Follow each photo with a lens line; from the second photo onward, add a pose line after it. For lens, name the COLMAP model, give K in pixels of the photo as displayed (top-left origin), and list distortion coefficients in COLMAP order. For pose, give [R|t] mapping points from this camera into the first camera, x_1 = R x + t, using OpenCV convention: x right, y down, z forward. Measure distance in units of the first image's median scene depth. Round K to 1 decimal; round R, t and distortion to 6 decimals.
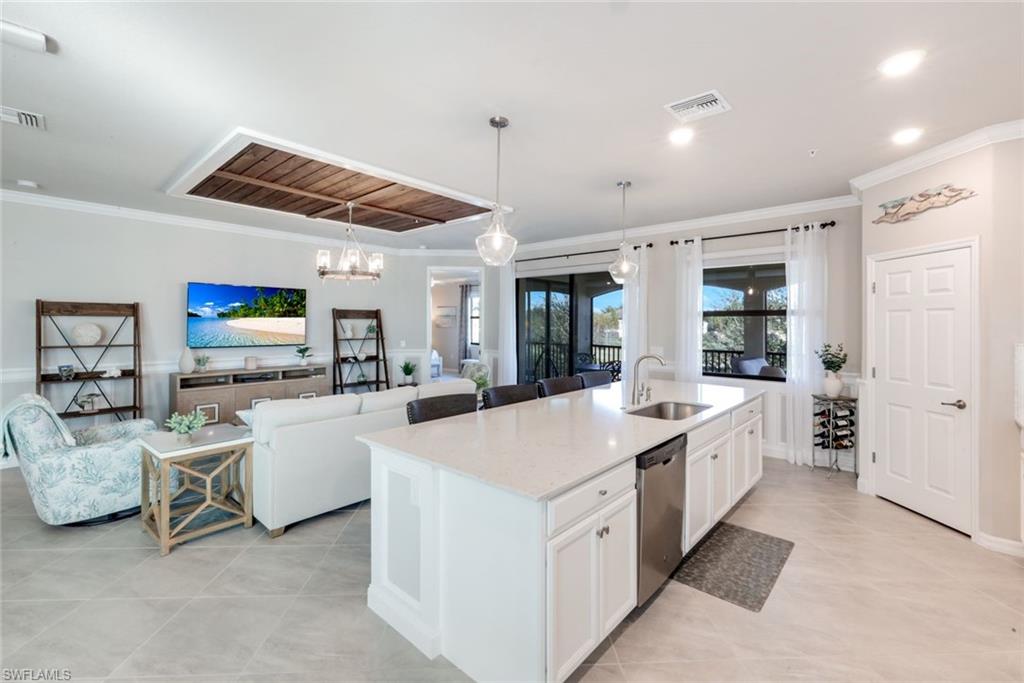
lens RADIAL K [[421.1, 0, 484.6], [0, 421.1, 326.7], [0, 0, 1]] dist [-0.006102, 0.001501]
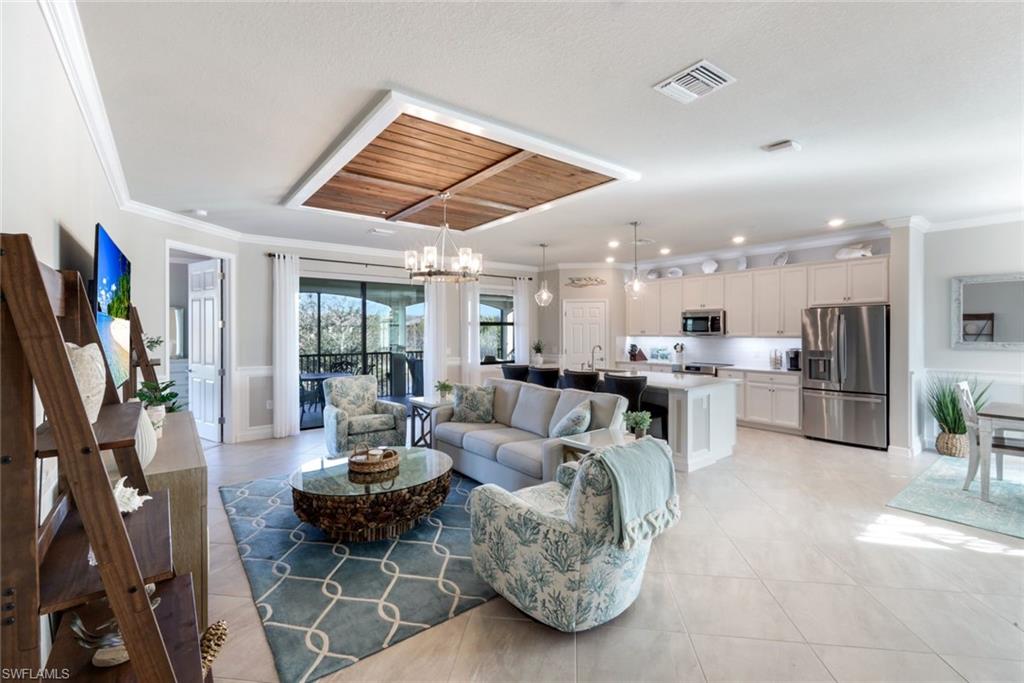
lens RADIAL K [[440.2, 0, 514.0], [0, 440.2, 334.1], [0, 0, 1]] dist [-0.000329, -0.001418]
pose [[0.189853, -0.013609, 0.981718, -1.093378], [0.011163, 0.999869, 0.011702, -0.011177], [-0.981749, 0.008738, 0.189980, 0.620990]]
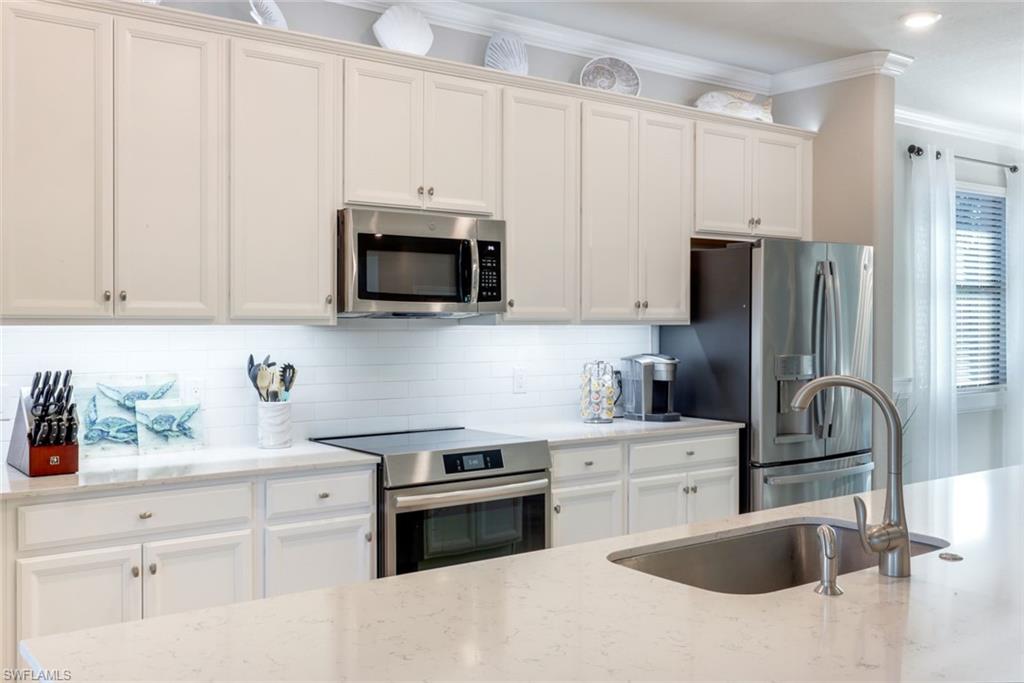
lens RADIAL K [[999.7, 0, 464.6], [0, 999.7, 348.5], [0, 0, 1]] dist [-0.017628, 0.000000]
pose [[-0.978181, -0.009763, 0.207527, 0.324005], [-0.003514, 0.999530, 0.030460, 0.019552], [-0.207727, 0.029066, -0.977755, 1.061982]]
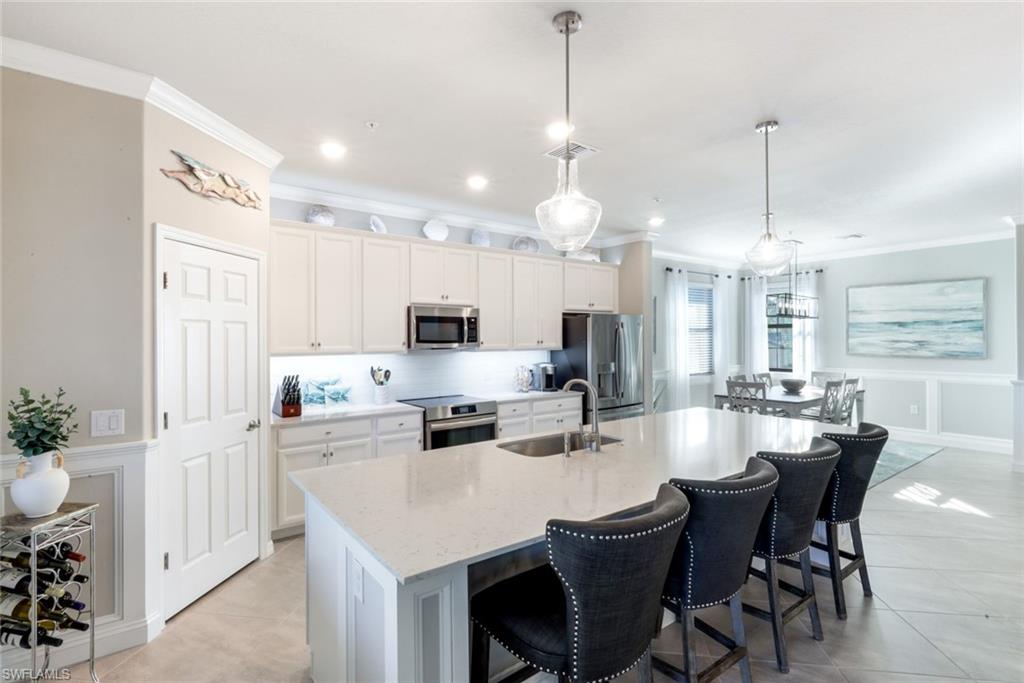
lens RADIAL K [[502.4, 0, 488.5], [0, 502.4, 340.0], [0, 0, 1]] dist [-0.001297, -0.000807]
pose [[-0.978525, 0.001792, 0.206122, 0.238091], [0.003547, 0.999961, 0.008142, -0.007529], [-0.206100, 0.008699, -0.978492, 1.216640]]
